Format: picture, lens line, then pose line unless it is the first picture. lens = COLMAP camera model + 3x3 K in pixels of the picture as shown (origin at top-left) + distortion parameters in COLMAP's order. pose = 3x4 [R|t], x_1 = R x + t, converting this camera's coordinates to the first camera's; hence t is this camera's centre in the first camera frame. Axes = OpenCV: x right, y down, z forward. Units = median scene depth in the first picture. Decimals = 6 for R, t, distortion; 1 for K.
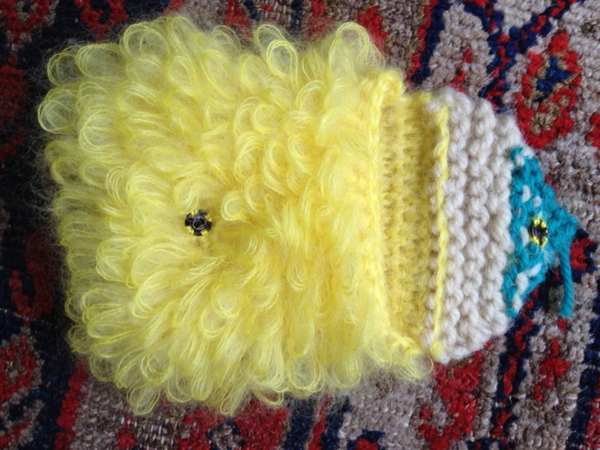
lens RADIAL K [[608.9, 0, 301.4], [0, 608.9, 225.3], [0, 0, 1]] dist [0.092004, 0.000000]
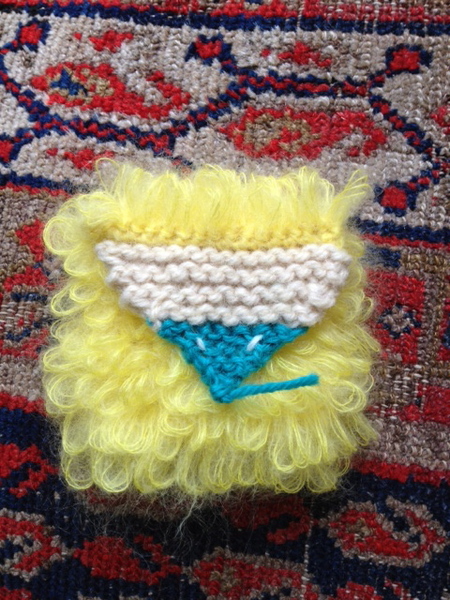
lens RADIAL K [[608.9, 0, 222.0], [0, 608.9, 300.3], [0, 0, 1]] dist [0.092004, 0.000000]
pose [[-0.105706, -0.993112, -0.050542, 0.008881], [0.993296, -0.107844, 0.041623, -0.027069], [-0.046787, -0.045803, 0.997854, -0.209405]]
